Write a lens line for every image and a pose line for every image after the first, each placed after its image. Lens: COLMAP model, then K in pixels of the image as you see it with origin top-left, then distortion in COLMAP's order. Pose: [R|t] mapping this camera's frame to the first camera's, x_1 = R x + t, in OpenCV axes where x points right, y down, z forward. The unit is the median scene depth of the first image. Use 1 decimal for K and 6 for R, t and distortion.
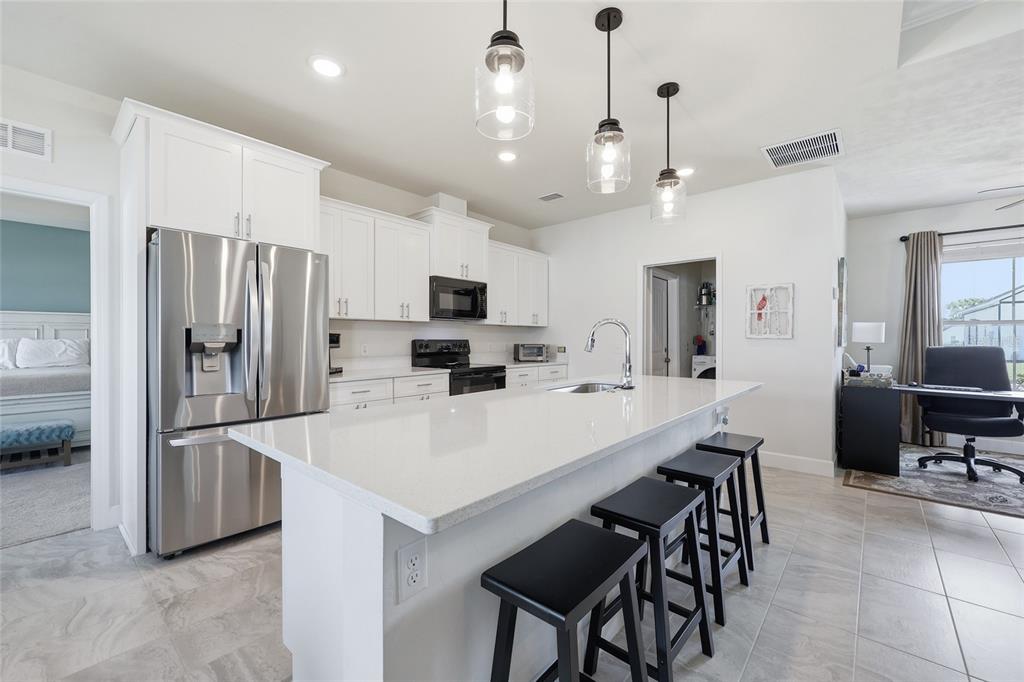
lens RADIAL K [[409.0, 0, 501.9], [0, 409.0, 339.2], [0, 0, 1]] dist [-0.000181, -0.000023]
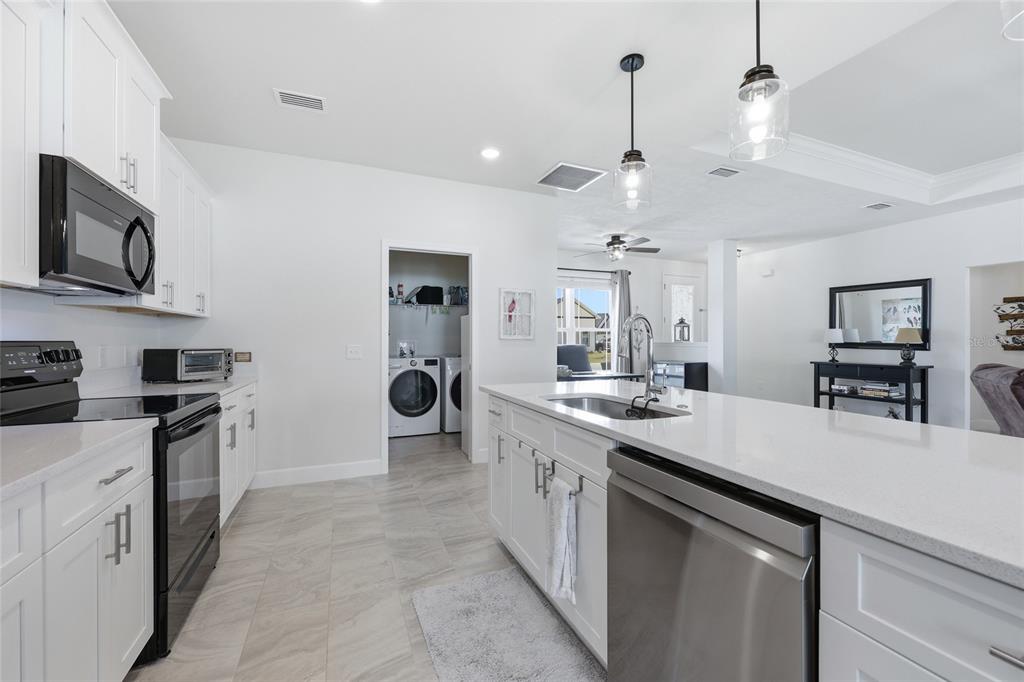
lens RADIAL K [[415.6, 0, 512.0], [0, 415.6, 341.0], [0, 0, 1]] dist [-0.001120, 0.000029]
pose [[0.430138, -0.002588, 0.902759, -0.335781], [-0.000302, 0.999995, 0.003010, -0.000125], [-0.902763, -0.001567, 0.430136, 0.531345]]
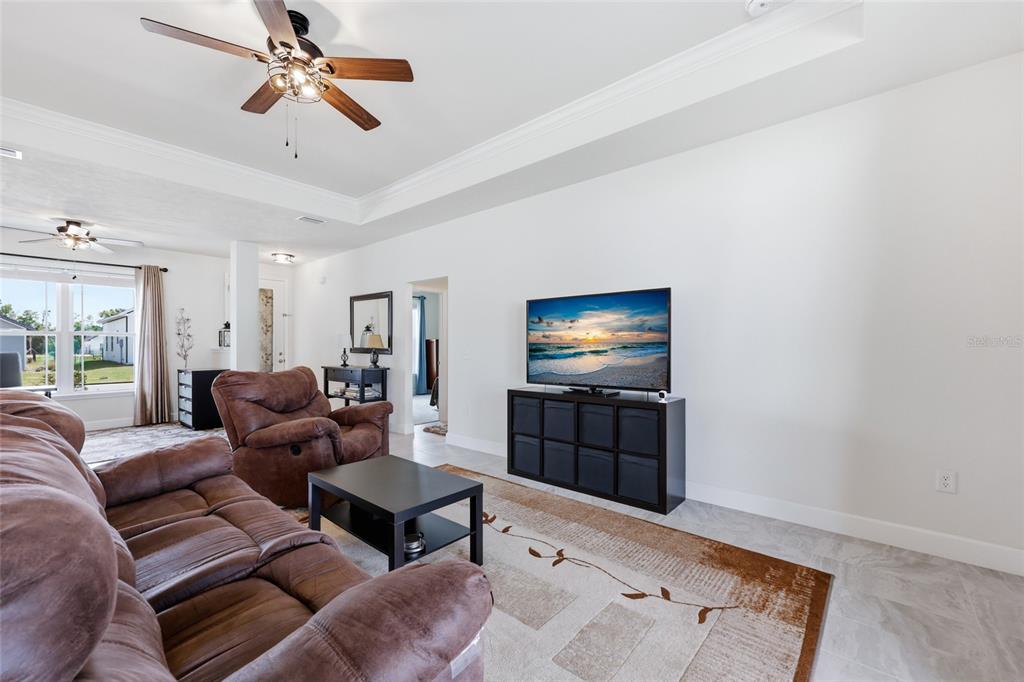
lens RADIAL K [[418.1, 0, 517.0], [0, 418.1, 347.3], [0, 0, 1]] dist [-0.001105, -0.000029]
pose [[-0.021839, -0.003795, 0.999754, -0.096501], [0.002015, 0.999991, 0.003840, 0.001933], [-0.999759, 0.002098, -0.021831, -0.541097]]
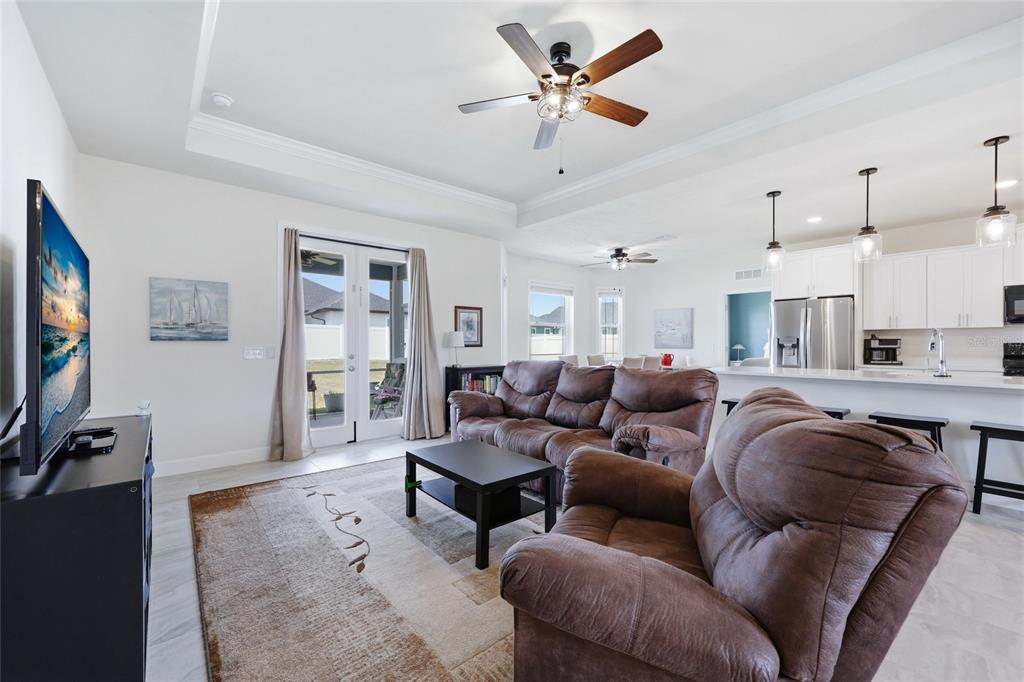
lens RADIAL K [[415.0, 0, 518.1], [0, 415.0, 340.4], [0, 0, 1]] dist [-0.023015, 0.000045]
pose [[-0.126392, -0.011839, -0.991910, 1.179516], [-0.001283, 0.999930, -0.011771, 0.011017], [0.991980, -0.000215, -0.126398, -0.221905]]
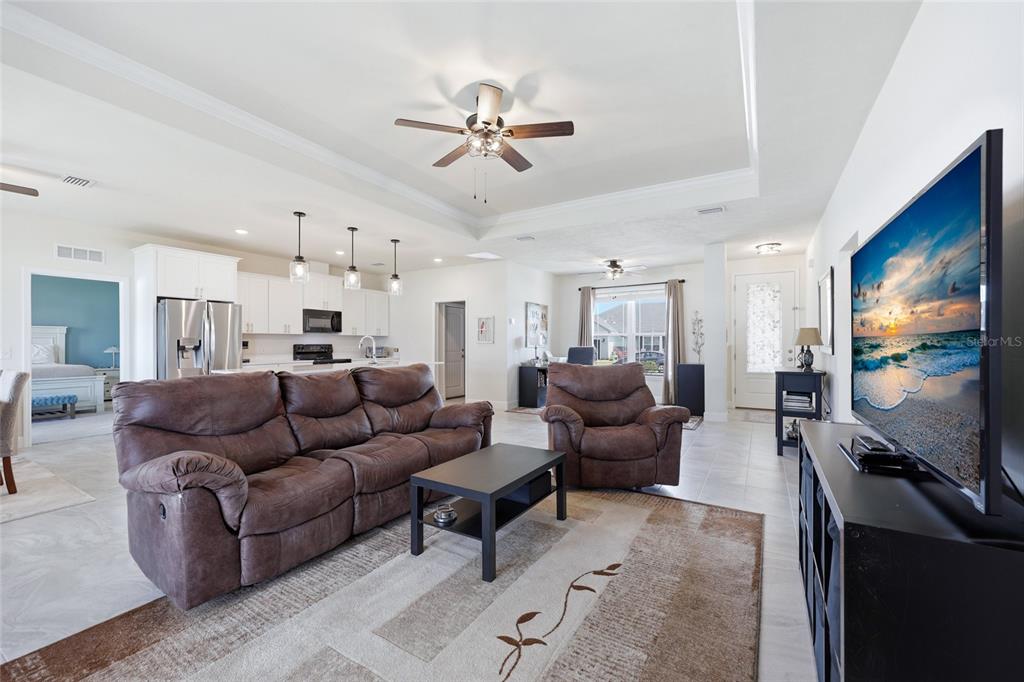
lens RADIAL K [[415.6, 0, 512.0], [0, 415.6, 341.0], [0, 0, 1]] dist [-0.001120, 0.000029]
pose [[0.982992, -0.001746, 0.183641, 0.418771], [0.003121, 0.999969, -0.007199, 0.002975], [-0.183622, 0.007650, 0.982967, -1.034294]]
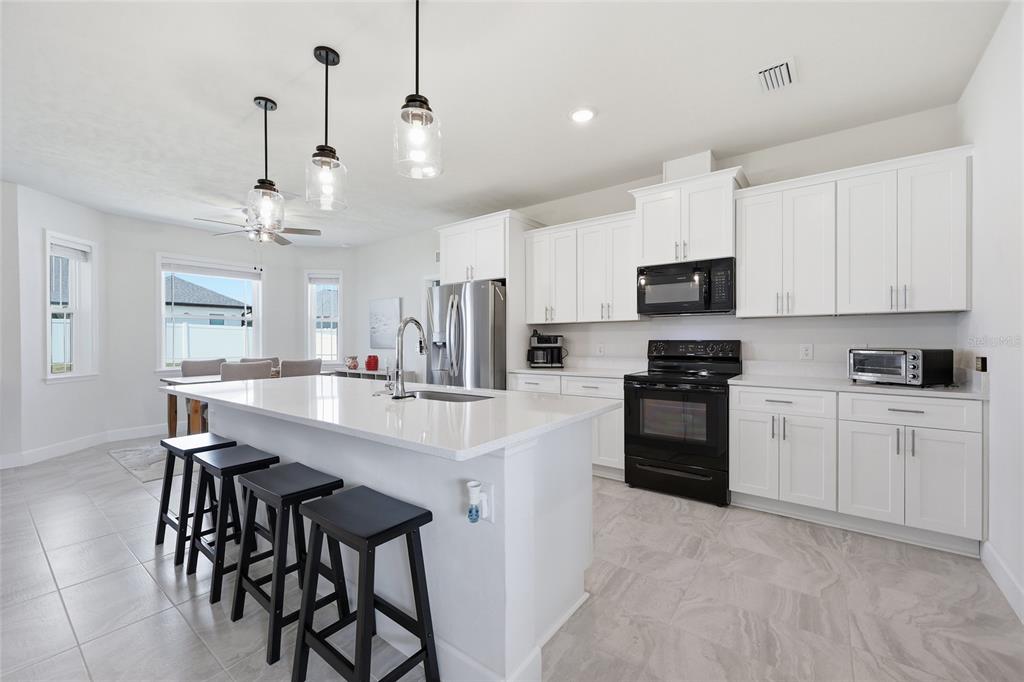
lens RADIAL K [[415.6, 0, 512.0], [0, 415.6, 341.0], [0, 0, 1]] dist [-0.001120, 0.000029]
pose [[0.077278, -0.002687, -0.997006, 0.738792], [-0.000562, 0.999996, -0.002738, 0.005521], [0.997009, 0.000772, 0.077277, 0.697667]]
